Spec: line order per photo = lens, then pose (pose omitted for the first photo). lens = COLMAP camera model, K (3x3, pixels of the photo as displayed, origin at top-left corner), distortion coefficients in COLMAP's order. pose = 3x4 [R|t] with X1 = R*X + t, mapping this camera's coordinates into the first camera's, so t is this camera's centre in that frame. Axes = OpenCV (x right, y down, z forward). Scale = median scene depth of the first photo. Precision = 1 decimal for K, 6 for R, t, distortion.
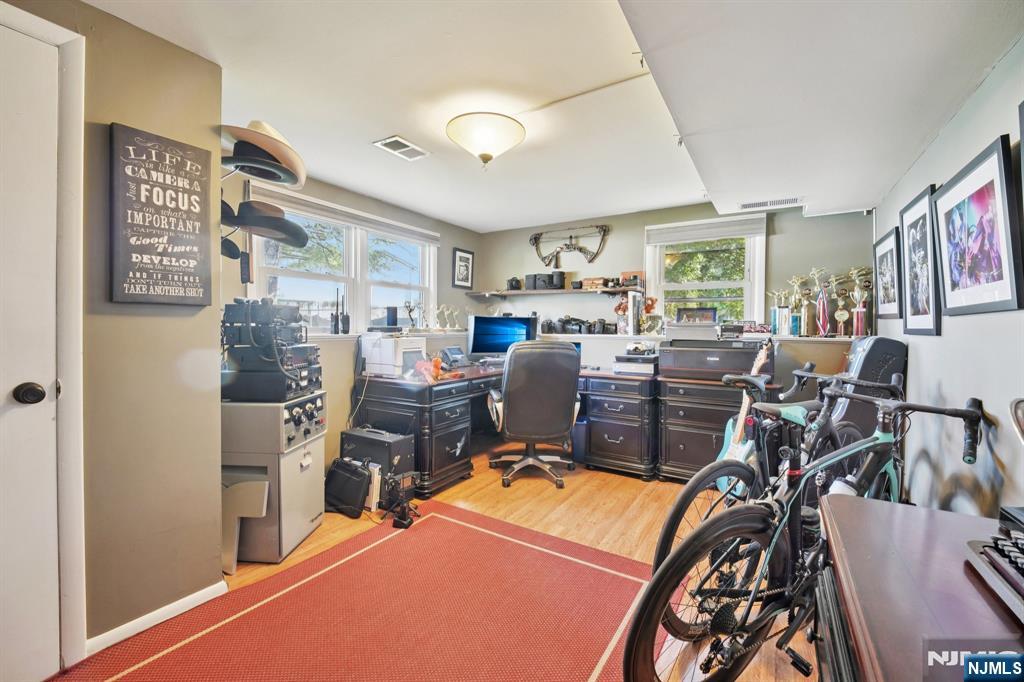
lens RADIAL K [[421.4, 0, 514.3], [0, 421.4, 327.2], [0, 0, 1]] dist [0.015361, -0.015264]
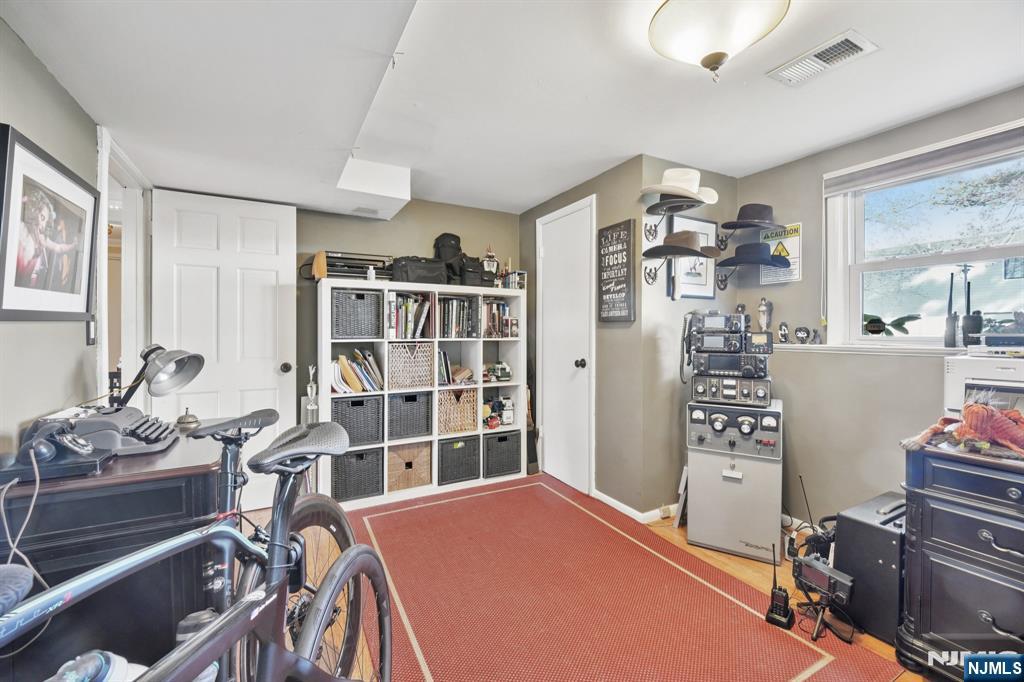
lens RADIAL K [[417.8, 0, 507.5], [0, 417.8, 335.4], [0, 0, 1]] dist [0.015640, -0.025388]
pose [[-0.503044, -0.001720, -0.864259, 0.375522], [-0.007147, 0.999972, 0.002170, 0.000526], [0.864231, 0.007269, -0.503043, 0.649615]]
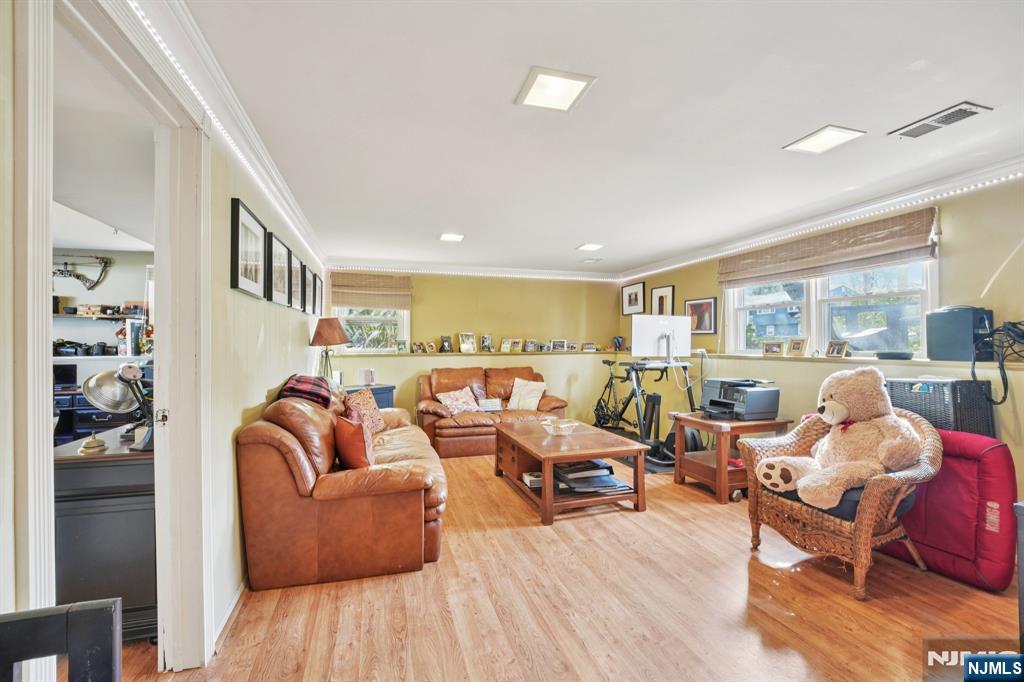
lens RADIAL K [[420.9, 0, 512.0], [0, 420.9, 341.0], [0, 0, 1]] dist [-0.000580, -0.012281]
pose [[0.653149, -0.005263, 0.757211, 0.094951], [0.011772, 0.999926, -0.003204, -0.006997], [-0.757138, 0.011007, 0.653162, -0.597024]]
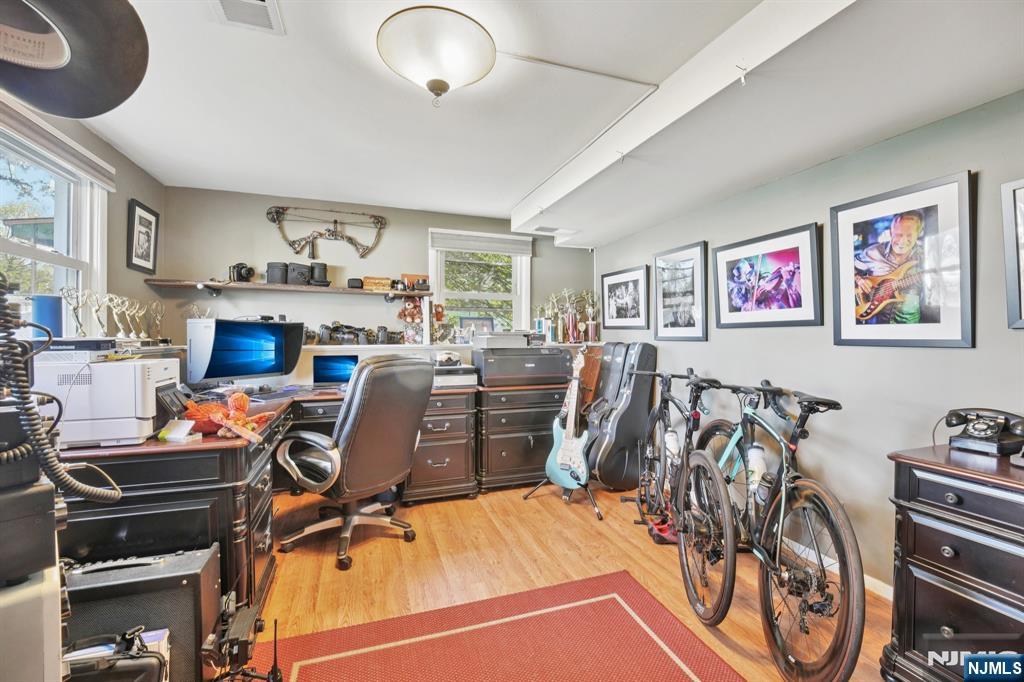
lens RADIAL K [[417.8, 0, 507.5], [0, 417.8, 335.4], [0, 0, 1]] dist [0.015640, -0.025388]
pose [[0.634916, -0.004028, 0.772571, -0.319199], [0.002803, 0.999992, 0.002911, -0.003498], [-0.772576, 0.000317, 0.634922, 0.304716]]
